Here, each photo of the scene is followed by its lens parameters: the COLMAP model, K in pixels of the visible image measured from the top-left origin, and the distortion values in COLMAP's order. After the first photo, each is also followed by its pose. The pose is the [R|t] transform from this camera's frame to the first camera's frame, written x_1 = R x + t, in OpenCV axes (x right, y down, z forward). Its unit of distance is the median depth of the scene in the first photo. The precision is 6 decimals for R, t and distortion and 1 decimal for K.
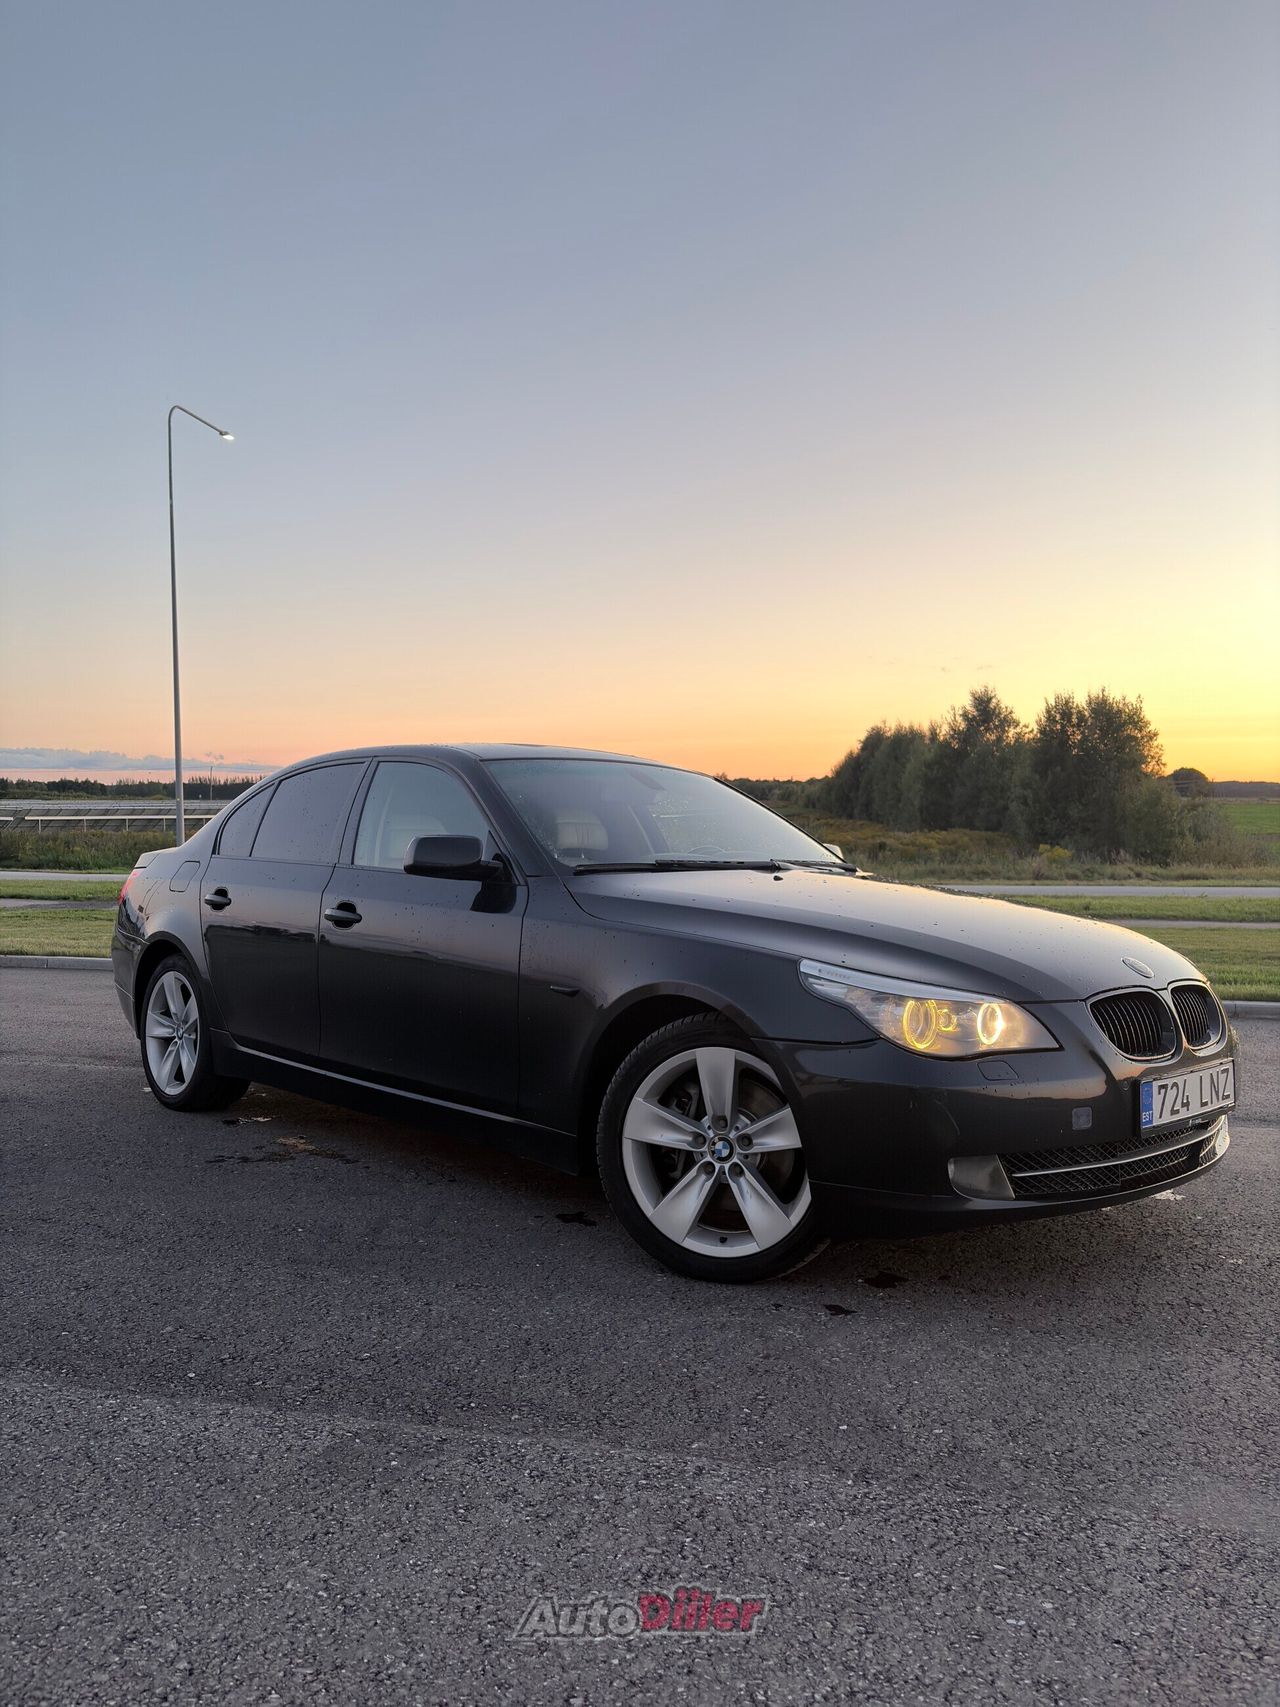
lens RADIAL K [[1296.3, 0, 631.4], [0, 1296.3, 859.0], [0, 0, 1]] dist [0.050115, -0.149642]
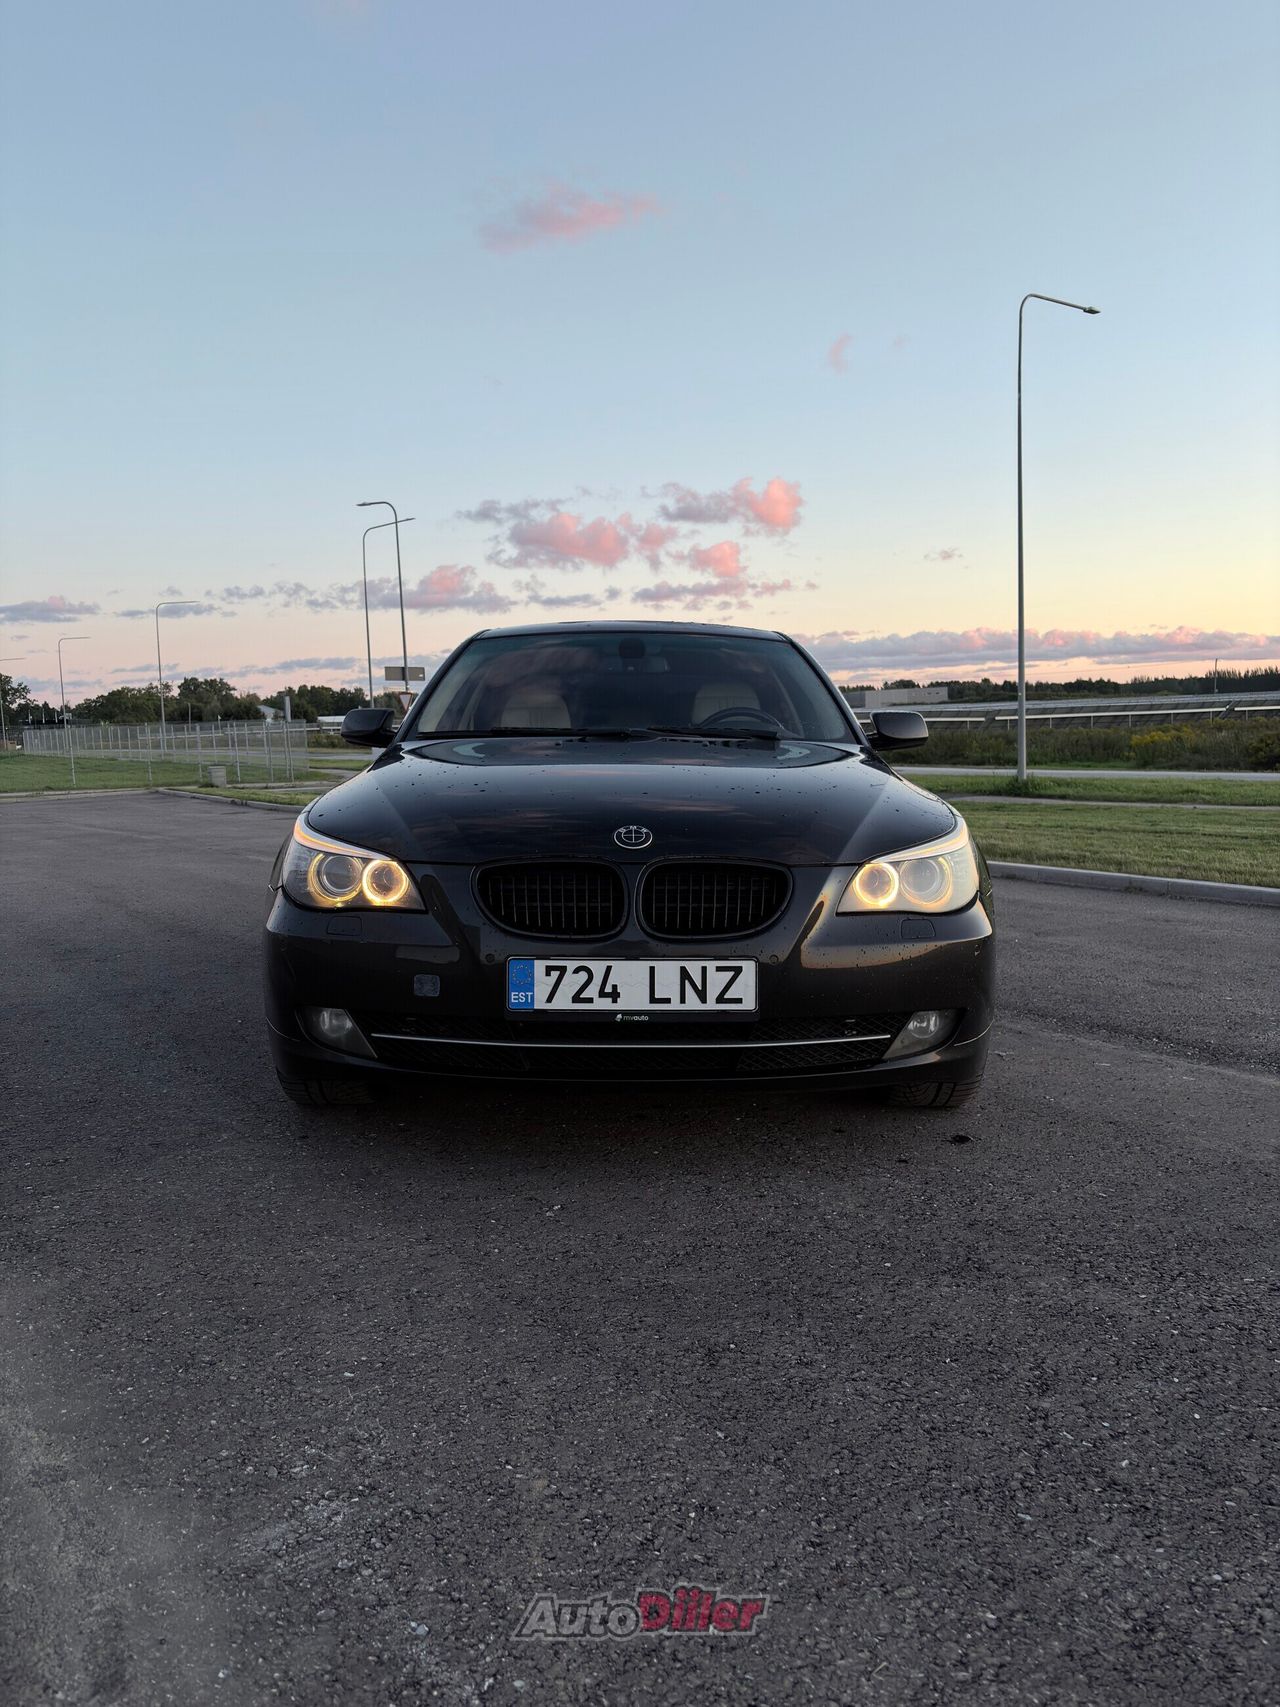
lens RADIAL K [[1296.3, 0, 631.4], [0, 1296.3, 859.0], [0, 0, 1]] dist [0.050115, -0.149642]
pose [[0.729568, 0.046419, -0.682331, 0.990252], [0.006747, 0.997157, 0.075051, 0.031359], [0.683875, -0.059359, 0.727181, 0.368627]]
